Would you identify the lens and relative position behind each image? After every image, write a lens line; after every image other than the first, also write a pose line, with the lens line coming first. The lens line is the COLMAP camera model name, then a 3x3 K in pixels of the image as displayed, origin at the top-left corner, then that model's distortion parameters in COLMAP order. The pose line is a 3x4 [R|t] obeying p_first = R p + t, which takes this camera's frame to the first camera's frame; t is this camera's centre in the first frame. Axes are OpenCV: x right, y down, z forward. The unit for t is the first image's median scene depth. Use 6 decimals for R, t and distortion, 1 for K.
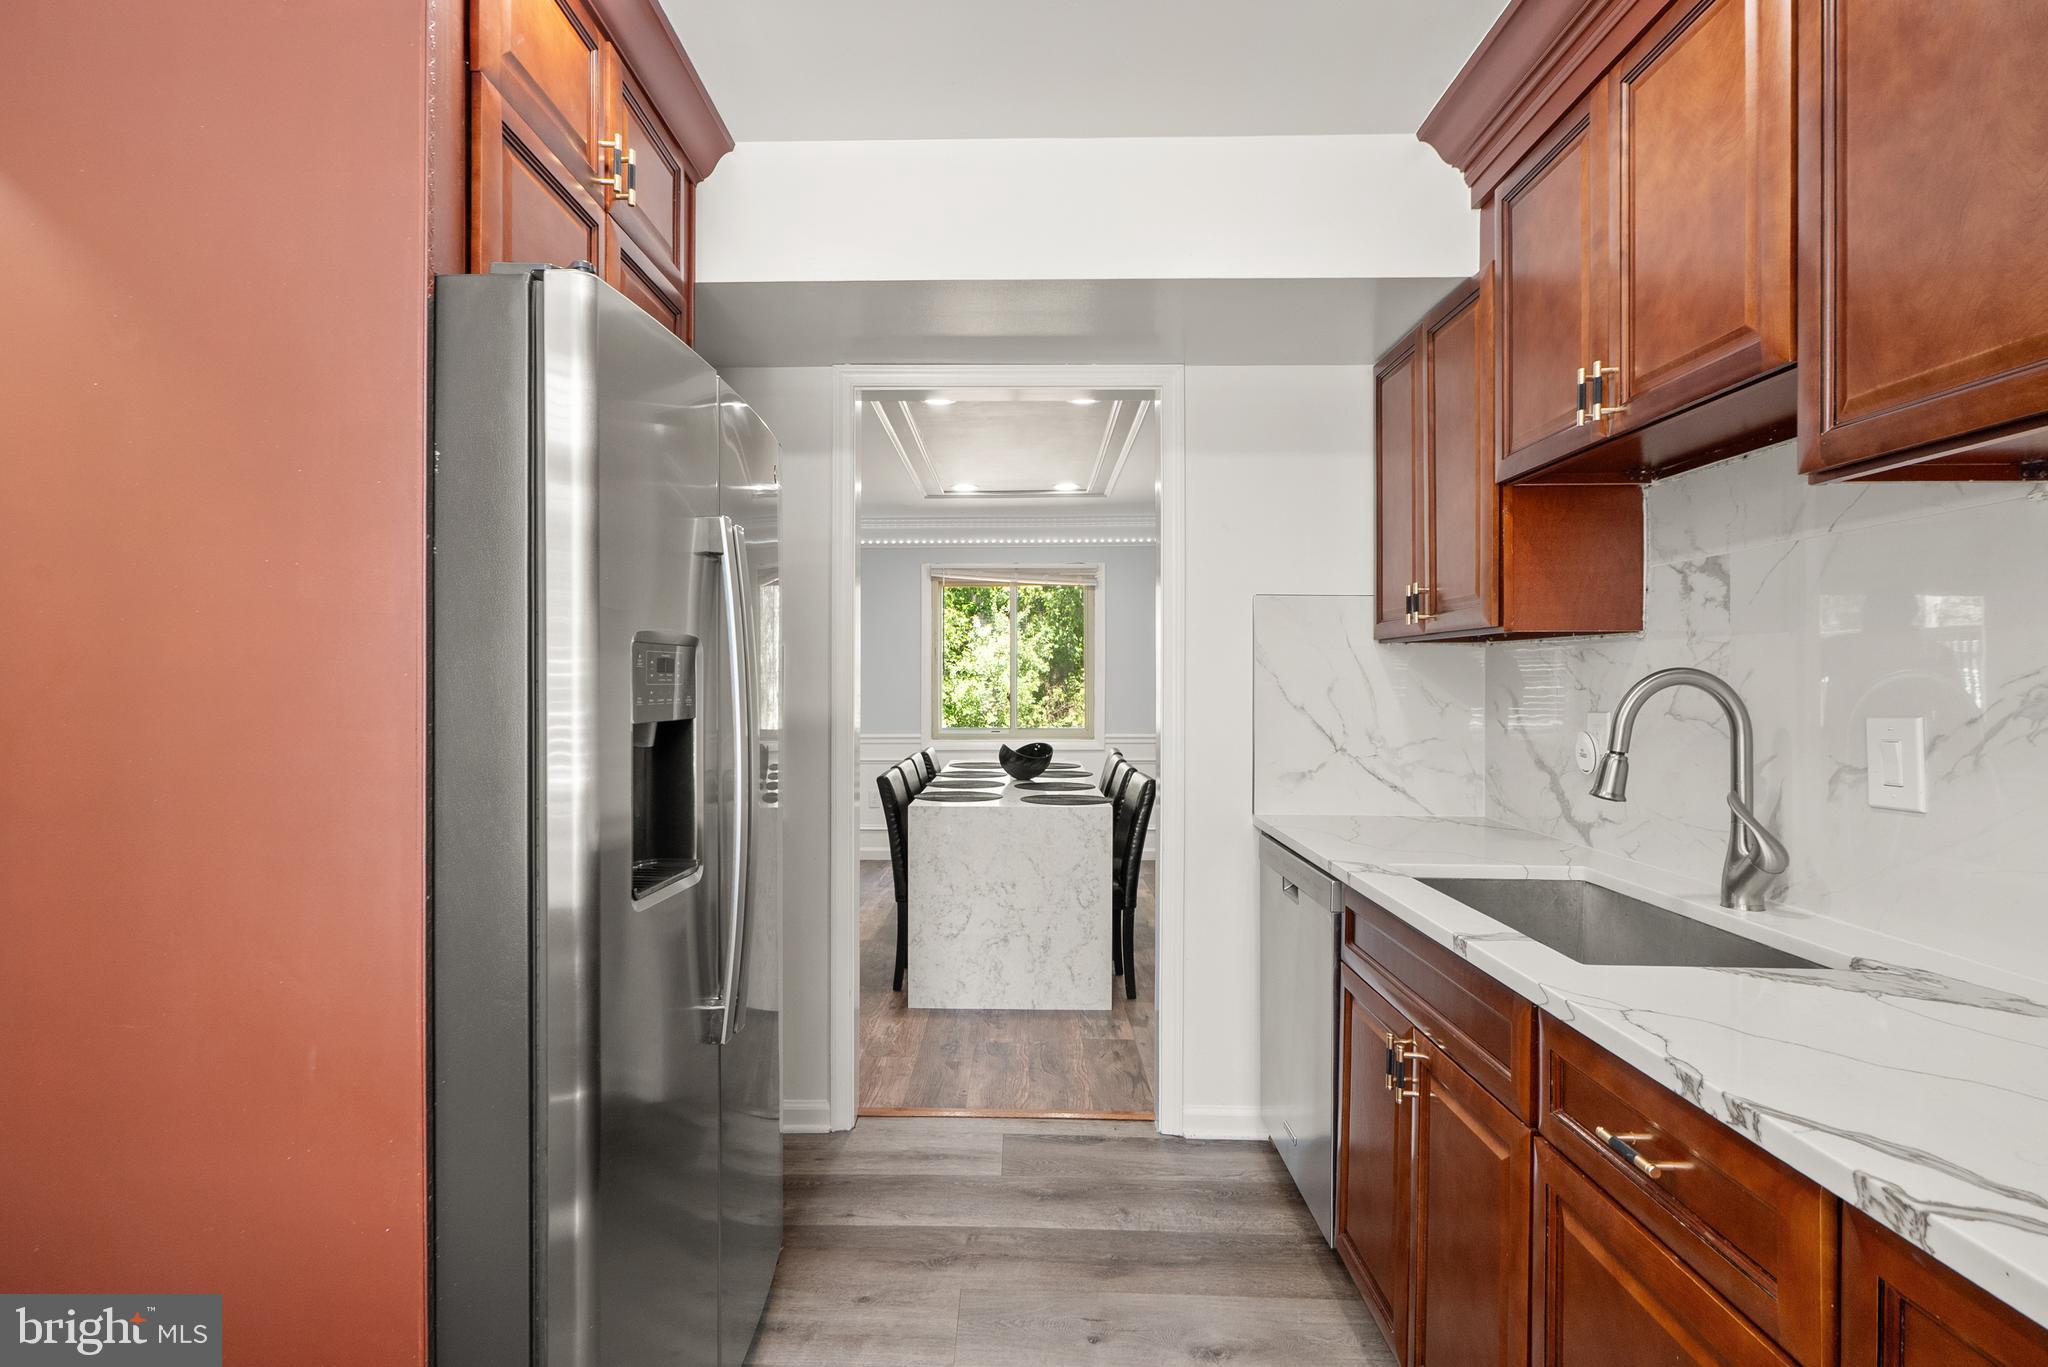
lens RADIAL K [[987.6, 0, 980.8], [0, 987.6, 672.5], [0, 0, 1]] dist [-0.000837, 0.003196]
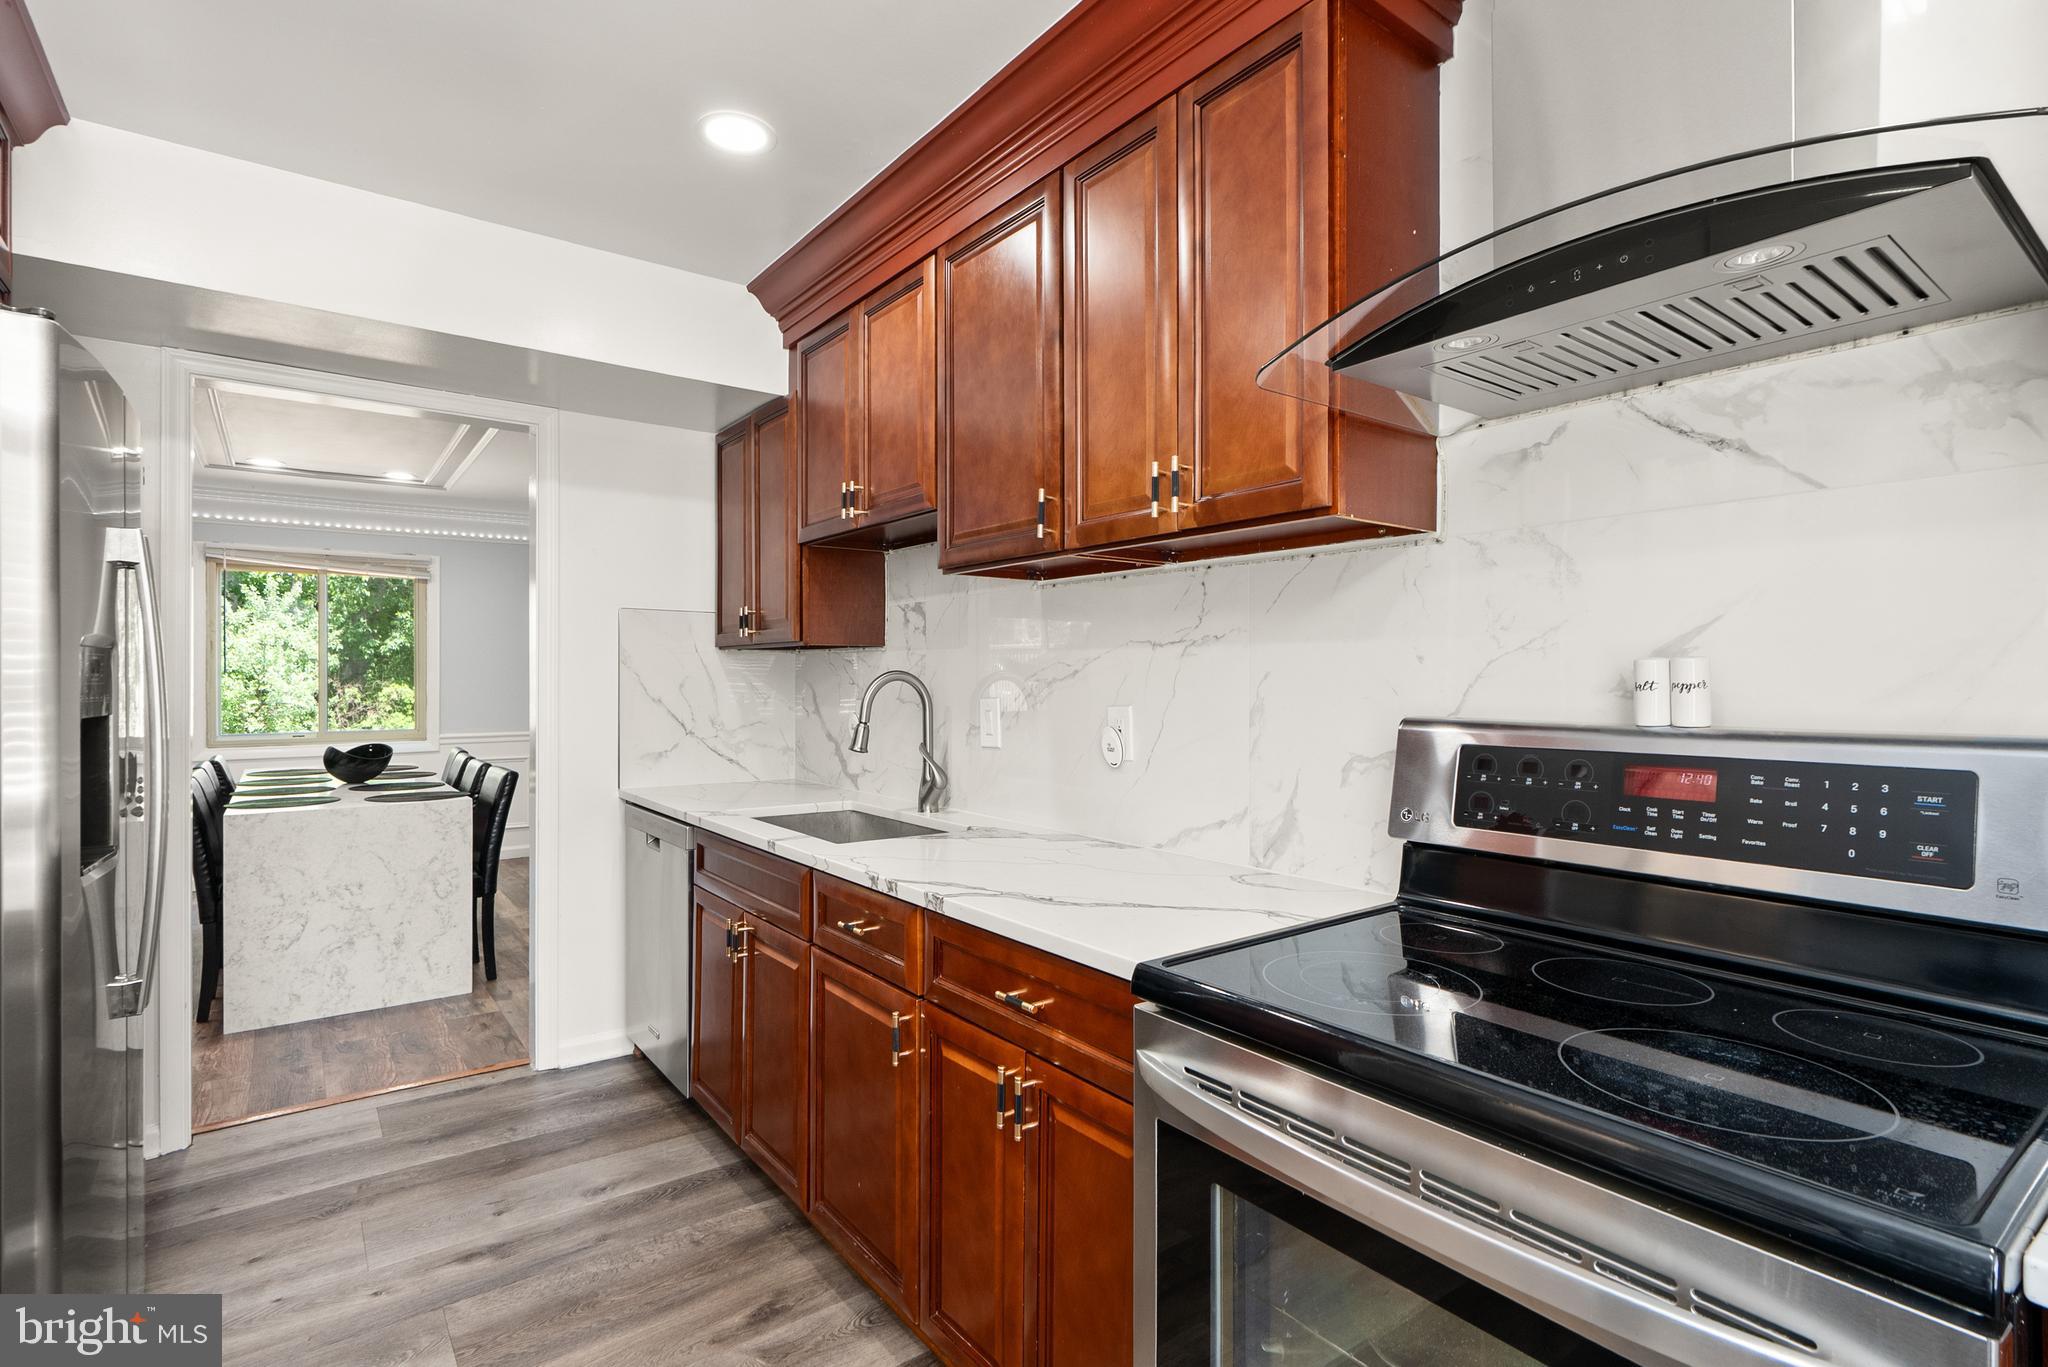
lens RADIAL K [[987.6, 0, 1016.2], [0, 987.6, 684.7], [0, 0, 1]] dist [-0.000837, 0.003196]
pose [[0.777687, -0.006409, 0.628619, -0.125294], [-0.003391, 0.999891, 0.014389, -0.004160], [-0.628642, -0.013321, 0.777581, -0.290877]]
